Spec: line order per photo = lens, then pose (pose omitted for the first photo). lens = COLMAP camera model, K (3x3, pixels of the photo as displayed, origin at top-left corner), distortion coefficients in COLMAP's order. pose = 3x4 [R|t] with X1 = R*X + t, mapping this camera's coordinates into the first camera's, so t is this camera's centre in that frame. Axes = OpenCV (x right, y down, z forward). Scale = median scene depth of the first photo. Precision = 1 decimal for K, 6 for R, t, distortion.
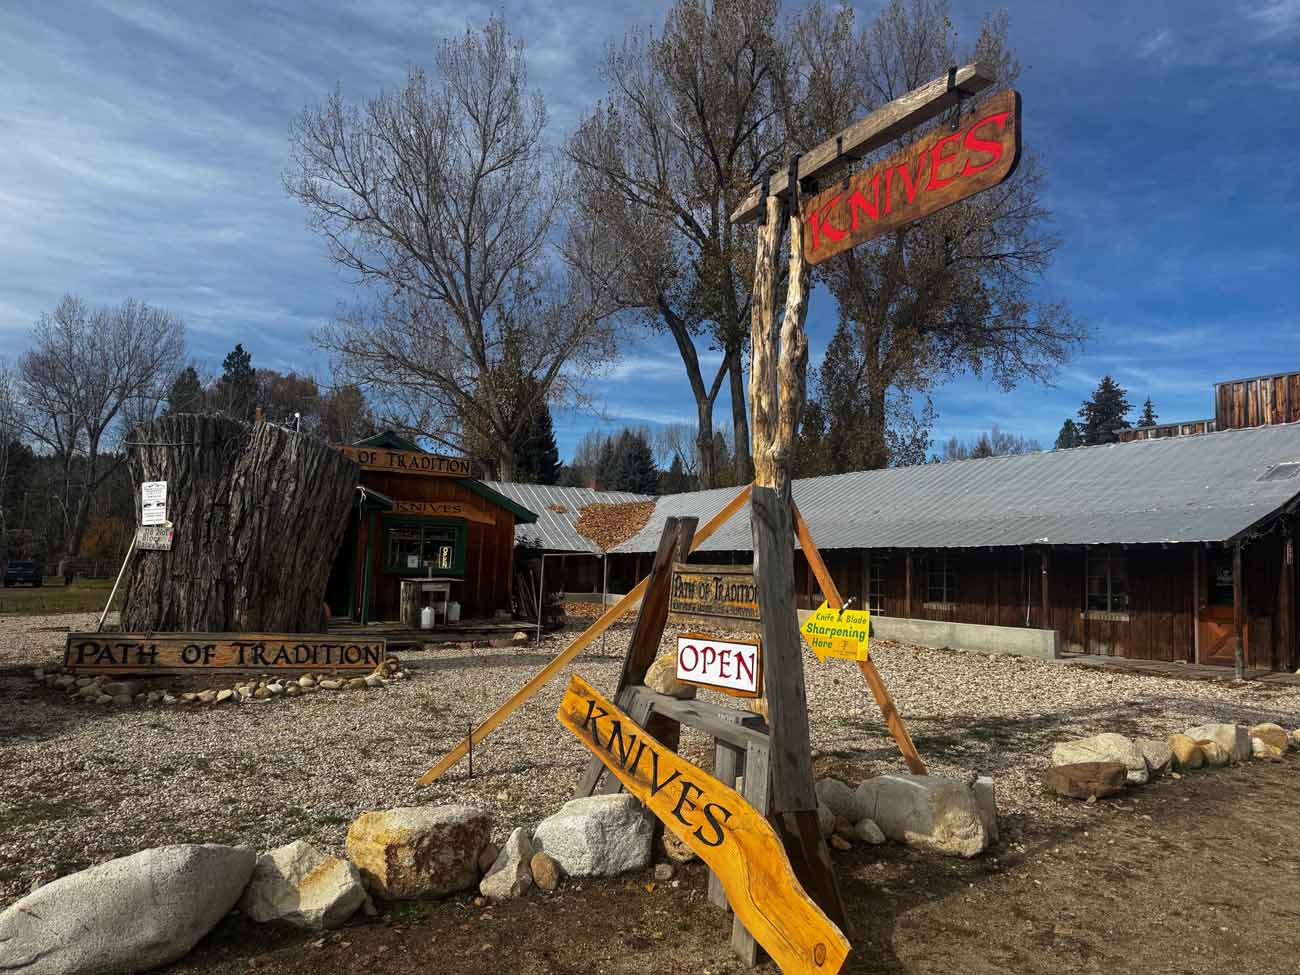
lens RADIAL K [[919.7, 0, 651.5], [0, 919.7, 490.2], [0, 0, 1]] dist [0.005743, -0.000198]
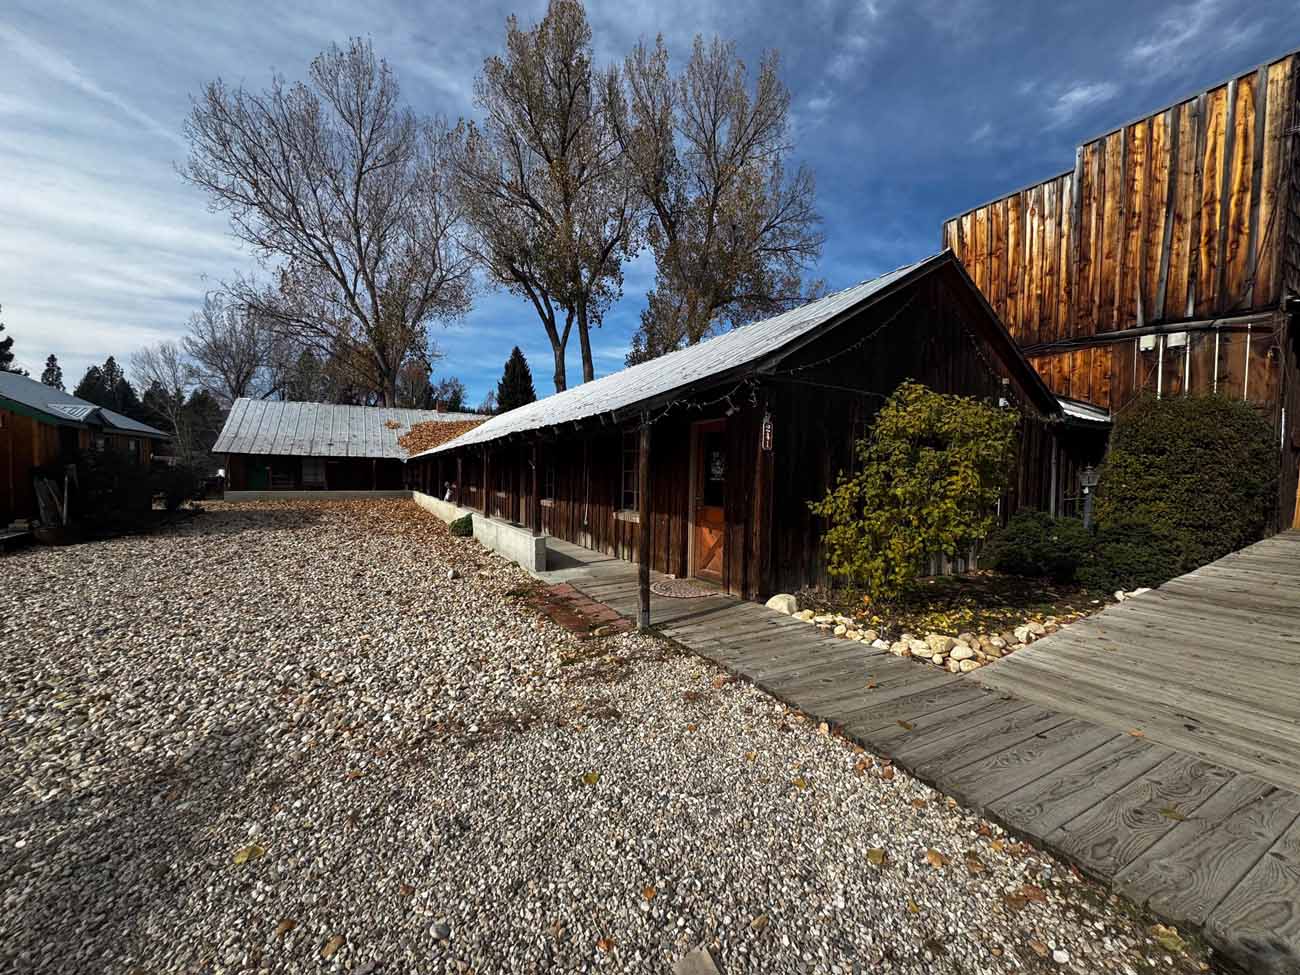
lens RADIAL K [[521.0, 0, 645.8], [0, 521.0, 485.8], [0, 0, 1]] dist [-0.003009, -0.000130]
pose [[0.999804, -0.018519, 0.006974, 0.509739], [0.017573, 0.992933, 0.117367, 0.051204], [-0.009098, -0.117221, 0.993064, 0.520538]]
